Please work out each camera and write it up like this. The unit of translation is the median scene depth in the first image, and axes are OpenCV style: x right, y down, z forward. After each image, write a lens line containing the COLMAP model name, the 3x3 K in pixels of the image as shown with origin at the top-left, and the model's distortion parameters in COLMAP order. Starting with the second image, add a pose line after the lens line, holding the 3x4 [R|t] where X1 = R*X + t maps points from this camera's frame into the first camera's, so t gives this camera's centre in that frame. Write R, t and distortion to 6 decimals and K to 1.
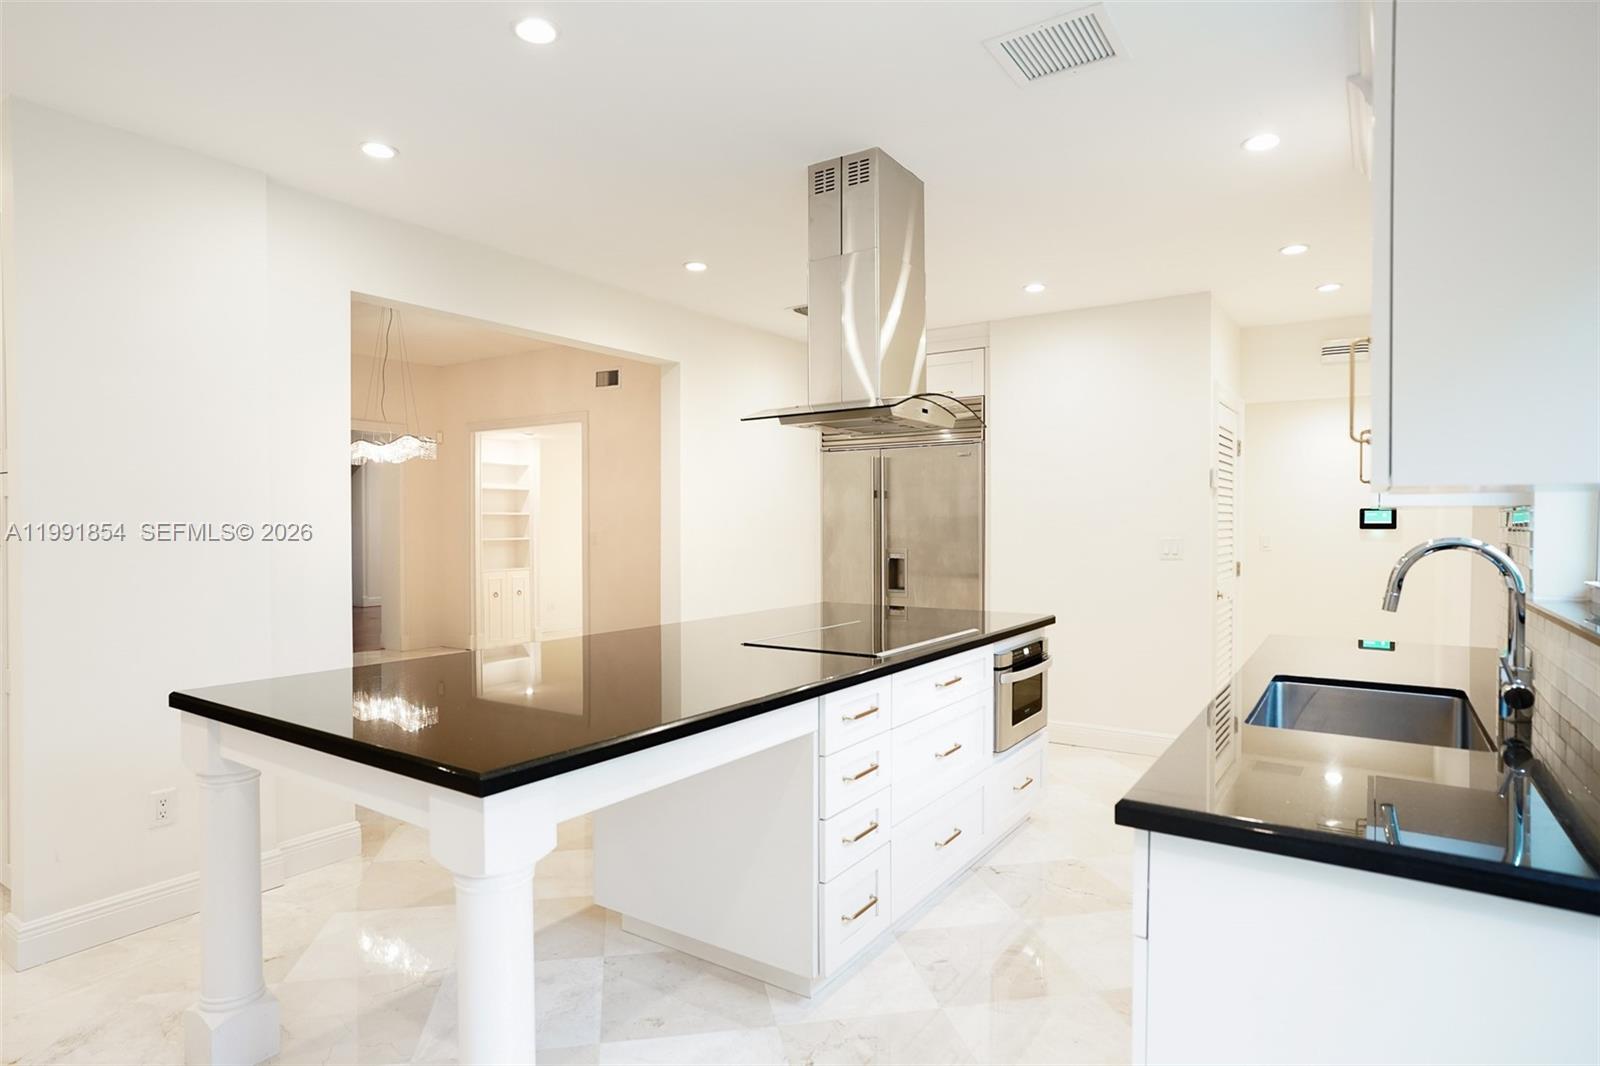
lens RADIAL K [[873.8, 0, 780.6], [0, 873.8, 534.0], [0, 0, 1]] dist [-0.058568, 0.041154]
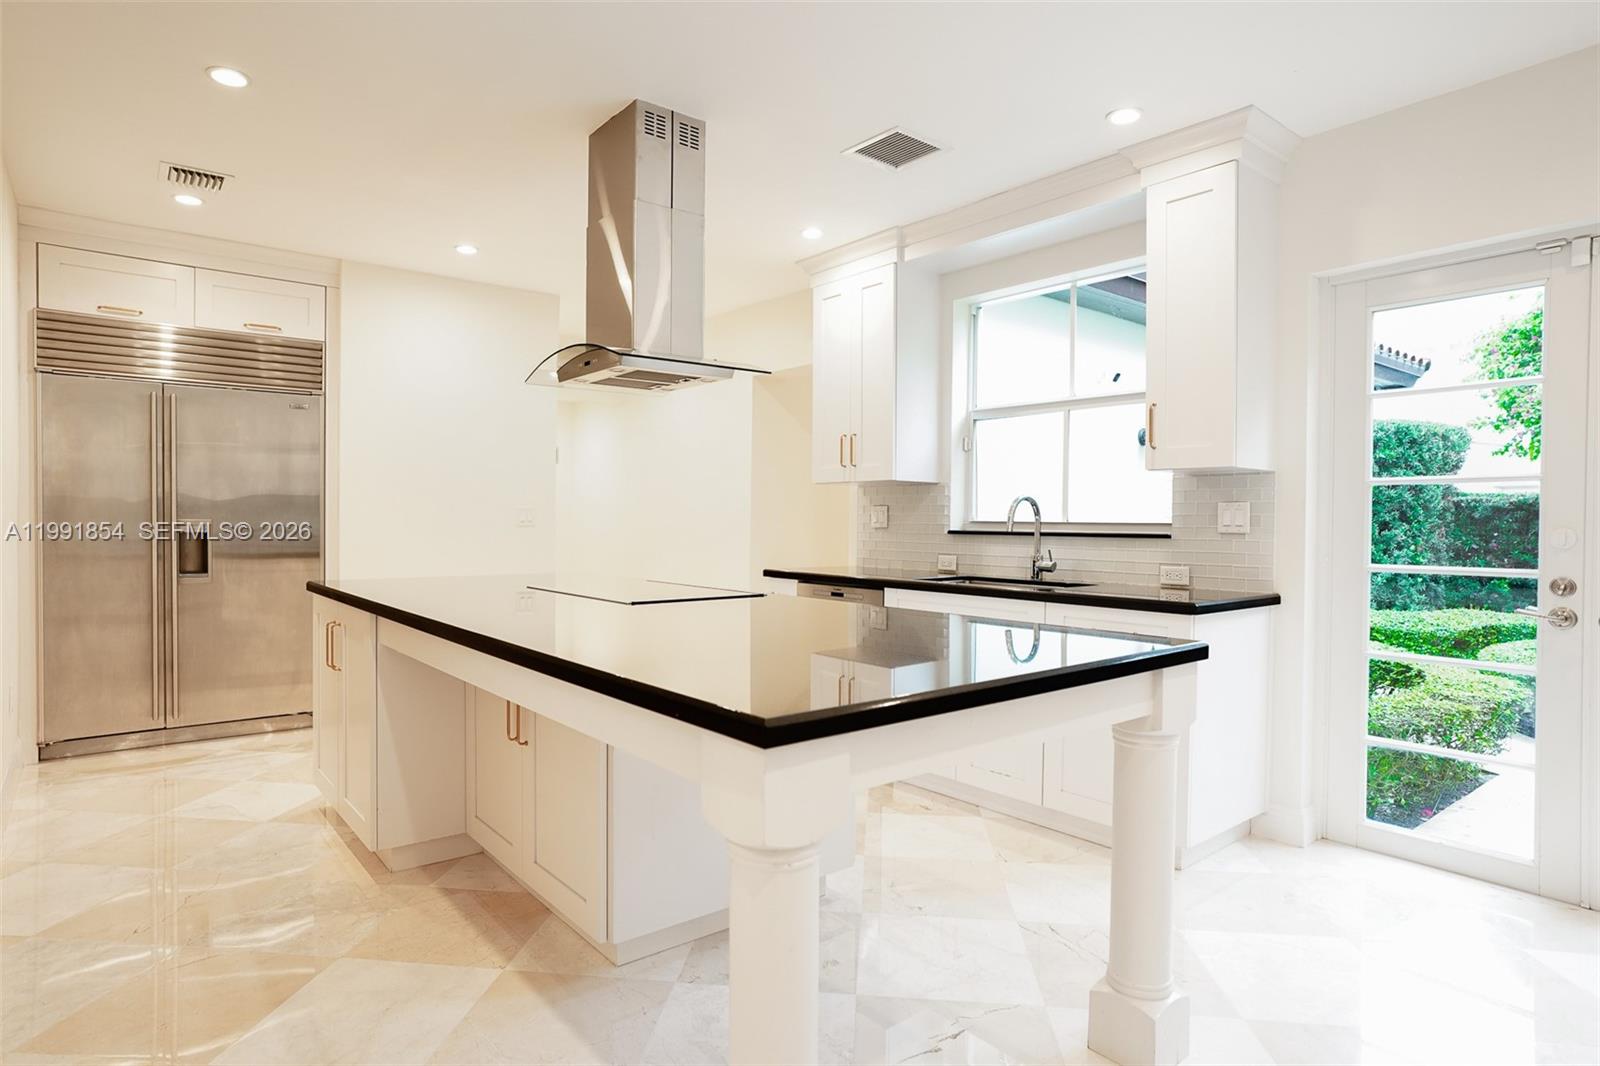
lens RADIAL K [[873.8, 0, 780.6], [0, 873.8, 534.0], [0, 0, 1]] dist [-0.058568, 0.041154]
pose [[0.291684, -0.013634, 0.956418, -0.708026], [0.002410, 0.999906, 0.013519, 0.034424], [-0.956512, -0.001639, 0.291689, 0.484674]]
